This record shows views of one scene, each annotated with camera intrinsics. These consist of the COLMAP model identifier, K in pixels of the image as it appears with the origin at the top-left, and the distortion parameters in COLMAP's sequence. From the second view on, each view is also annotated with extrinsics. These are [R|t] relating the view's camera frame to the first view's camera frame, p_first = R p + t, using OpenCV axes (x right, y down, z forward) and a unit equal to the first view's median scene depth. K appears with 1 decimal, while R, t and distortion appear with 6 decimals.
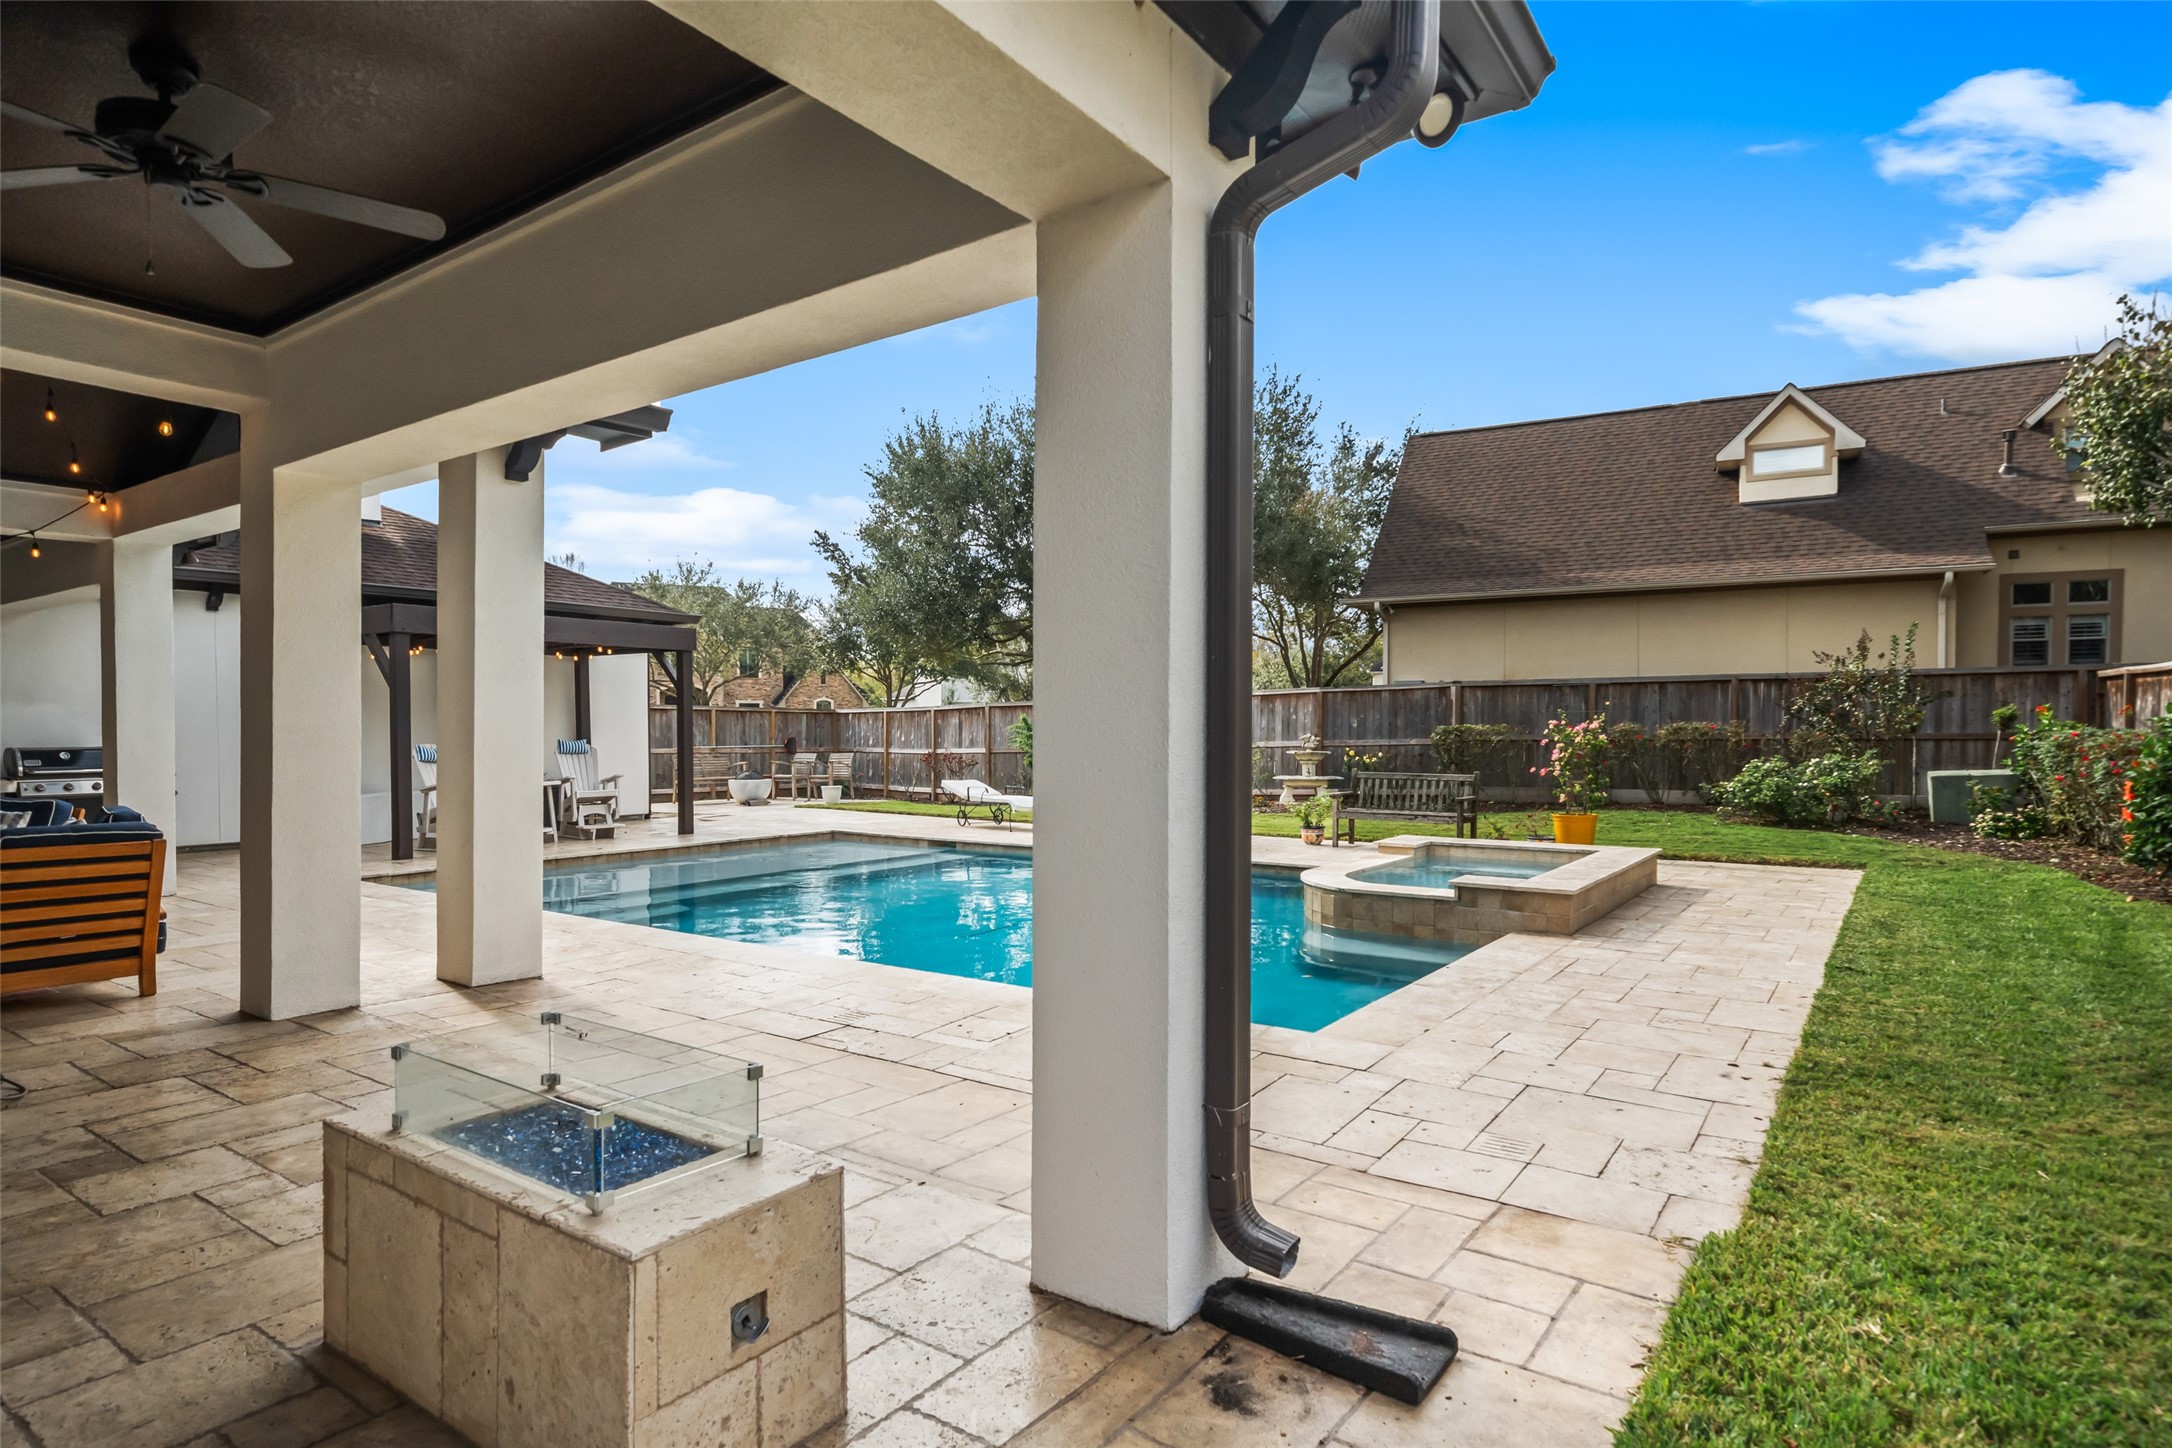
lens RADIAL K [[1114.9, 0, 1082.1], [0, 1114.9, 734.9], [0, 0, 1]] dist [-0.002598, 0.000413]
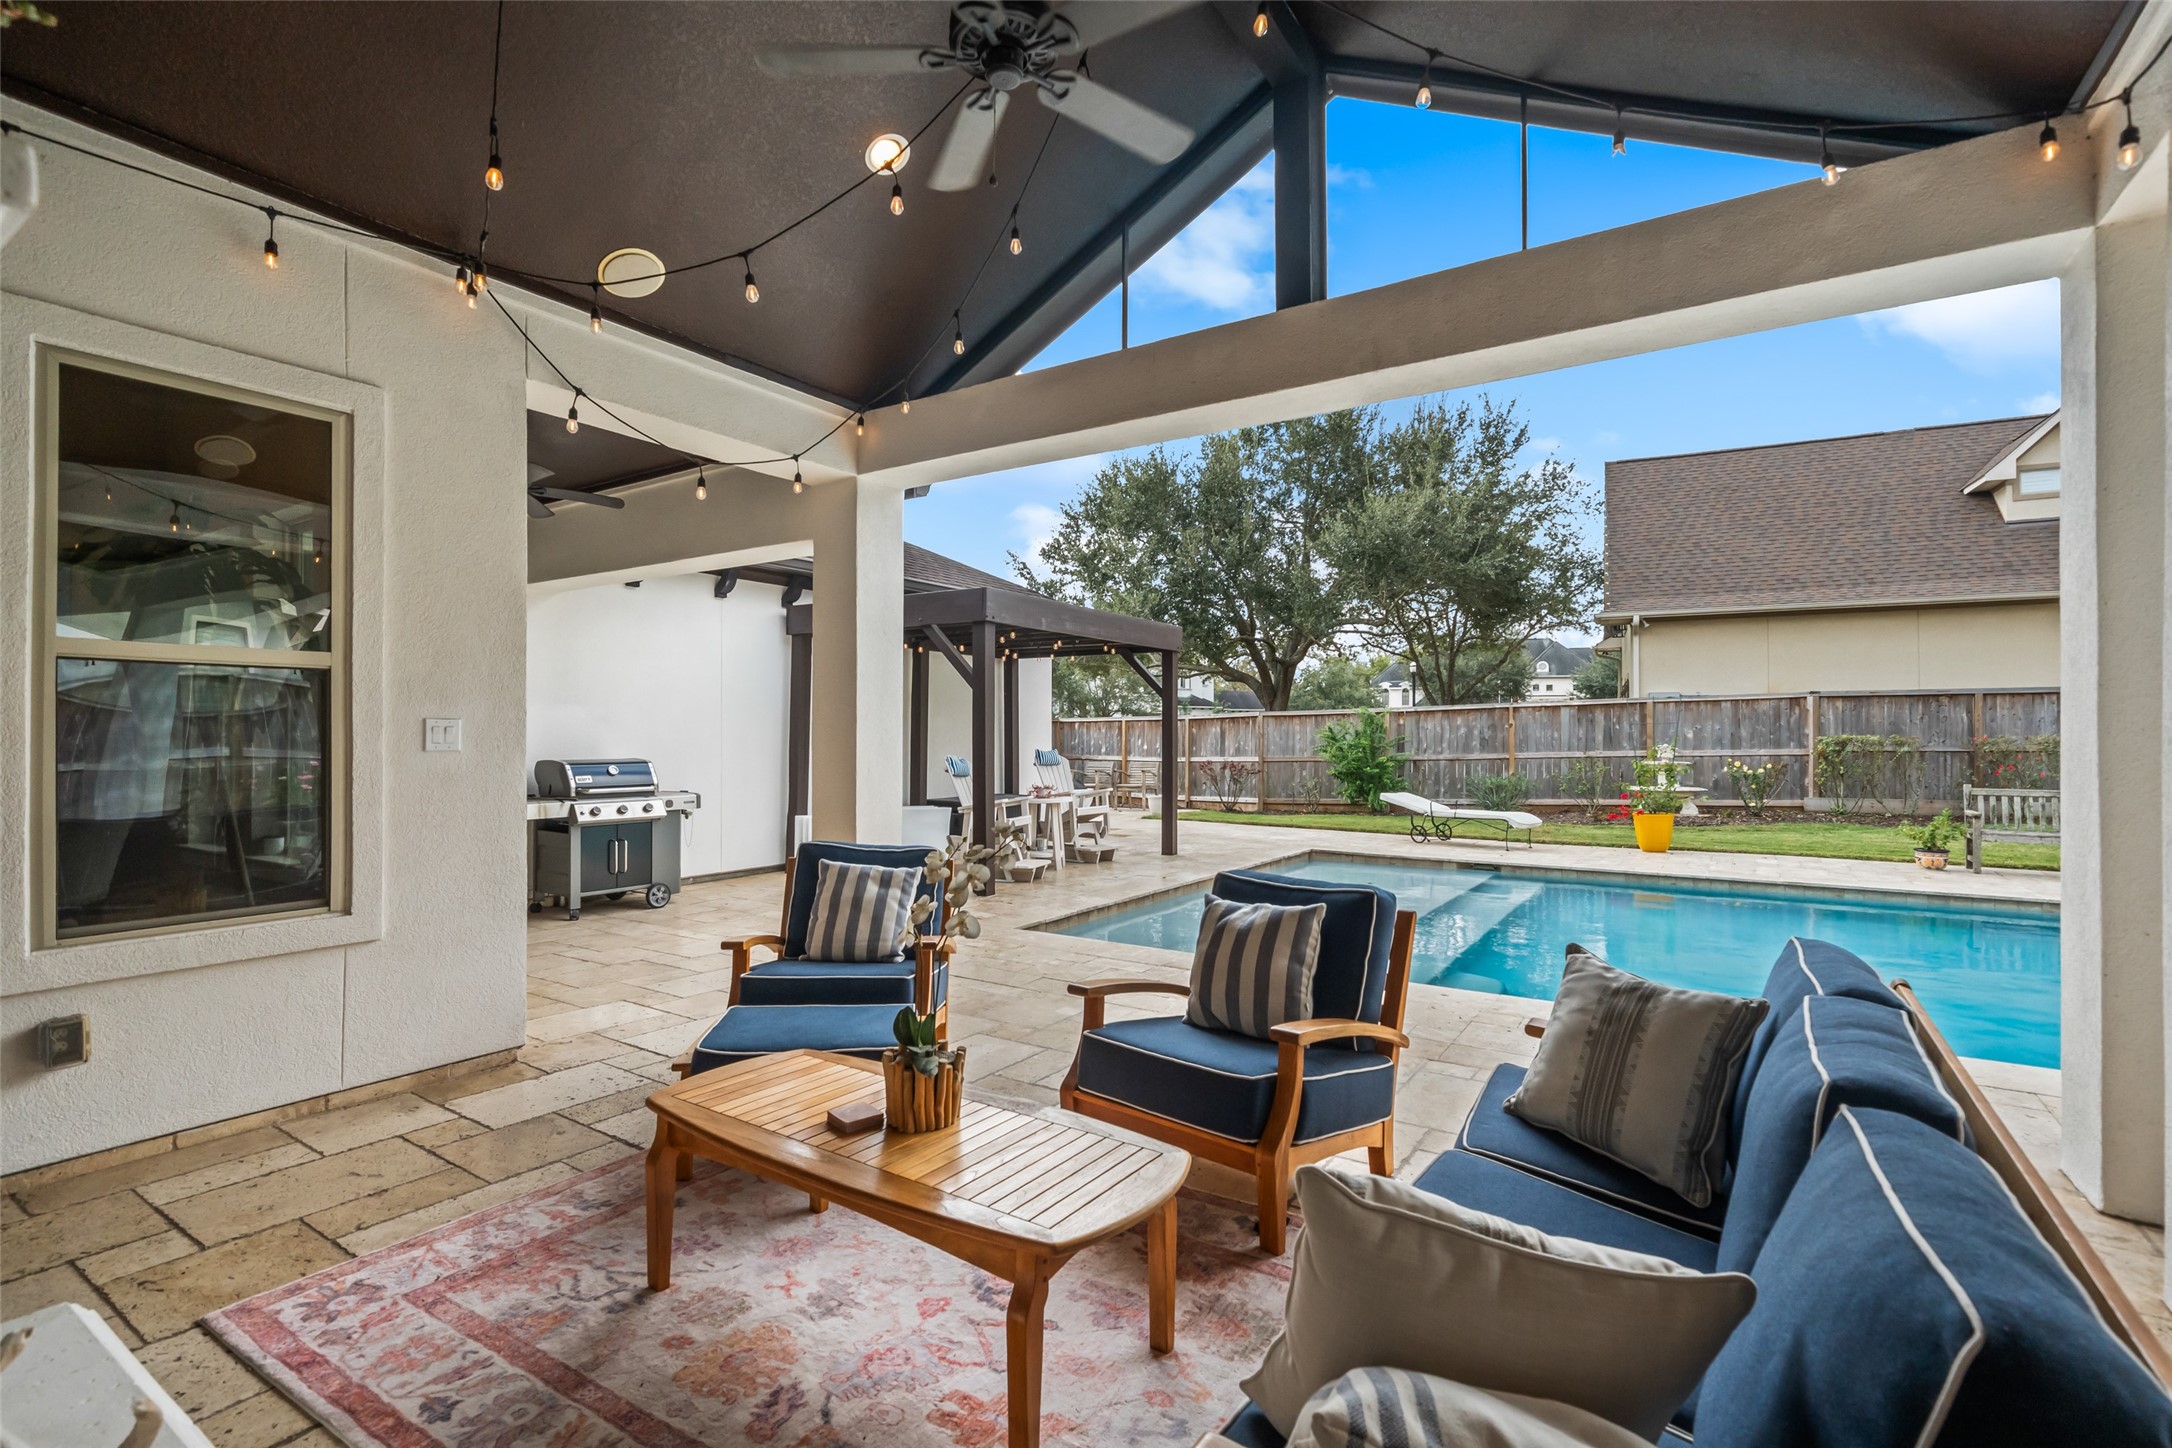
lens RADIAL K [[950.2, 0, 1087.1], [0, 950.2, 721.0], [0, 0, 1]] dist [0.000330, 0.000896]
pose [[0.999573, 0.003710, 0.028978, -0.311782], [-0.003075, 0.999755, -0.021935, -0.001211], [-0.029053, 0.021837, 0.999339, 0.160611]]
